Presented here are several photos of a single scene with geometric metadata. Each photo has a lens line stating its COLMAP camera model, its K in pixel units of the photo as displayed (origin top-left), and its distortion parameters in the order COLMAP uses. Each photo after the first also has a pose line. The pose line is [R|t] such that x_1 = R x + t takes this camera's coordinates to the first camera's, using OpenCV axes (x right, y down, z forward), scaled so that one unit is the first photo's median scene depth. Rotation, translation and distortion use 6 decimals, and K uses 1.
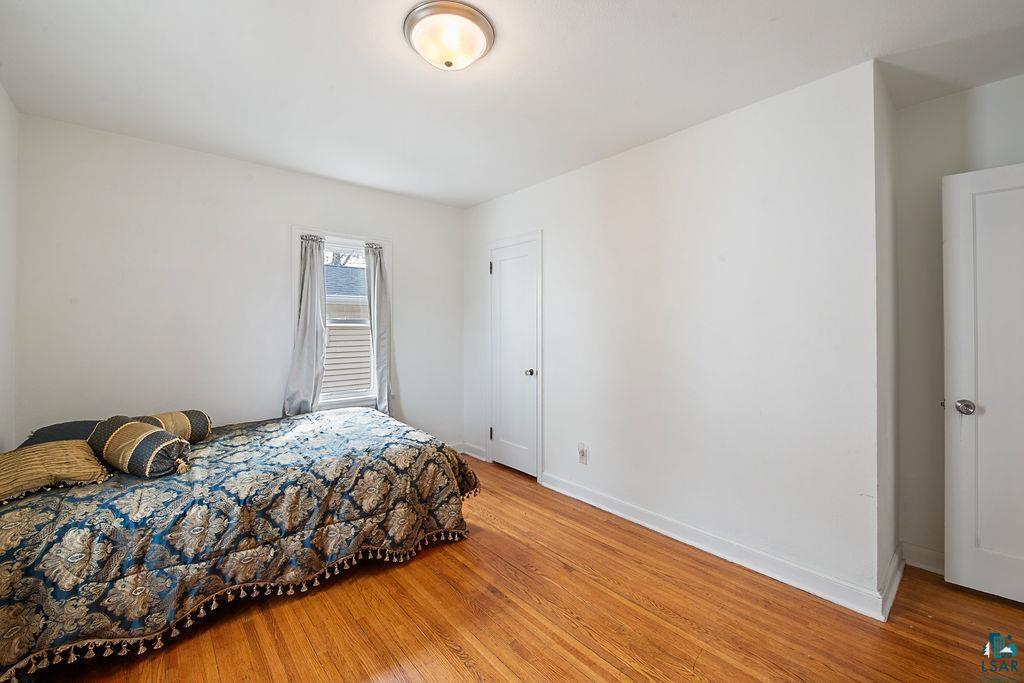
lens RADIAL K [[415.0, 0, 506.4], [0, 415.0, 325.2], [0, 0, 1]] dist [-0.010345, -0.001441]
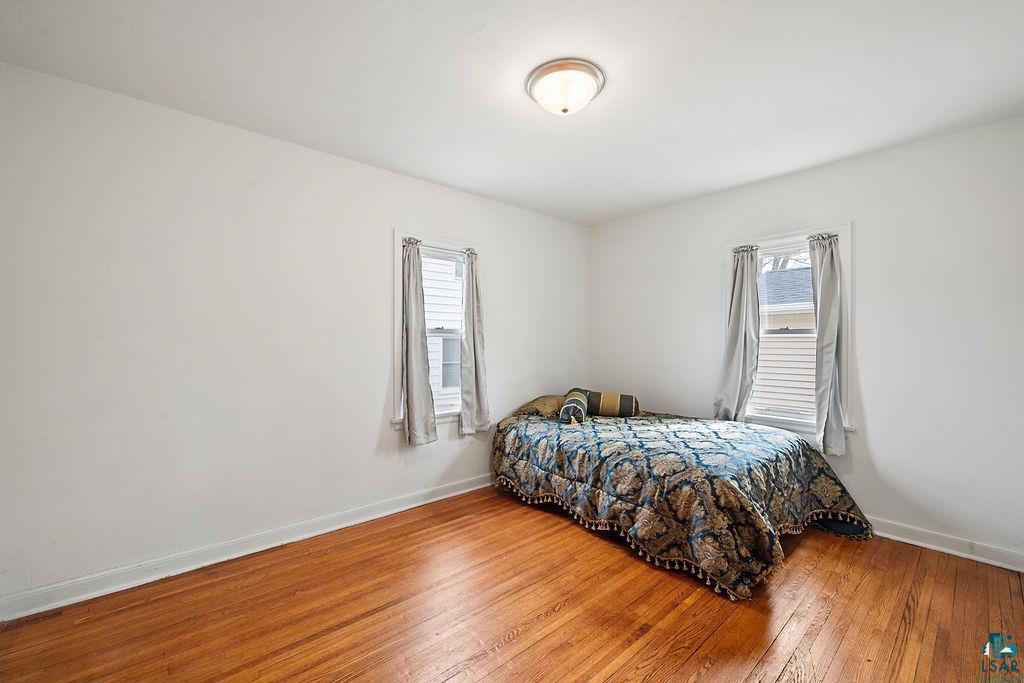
lens RADIAL K [[415.0, 0, 511.2], [0, 415.0, 340.7], [0, 0, 1]] dist [-0.010345, -0.001441]
pose [[-0.000007, 0.002297, -0.999997, 0.888898], [0.004990, 0.999985, 0.002297, 0.008741], [0.999988, -0.004990, -0.000019, 0.730719]]
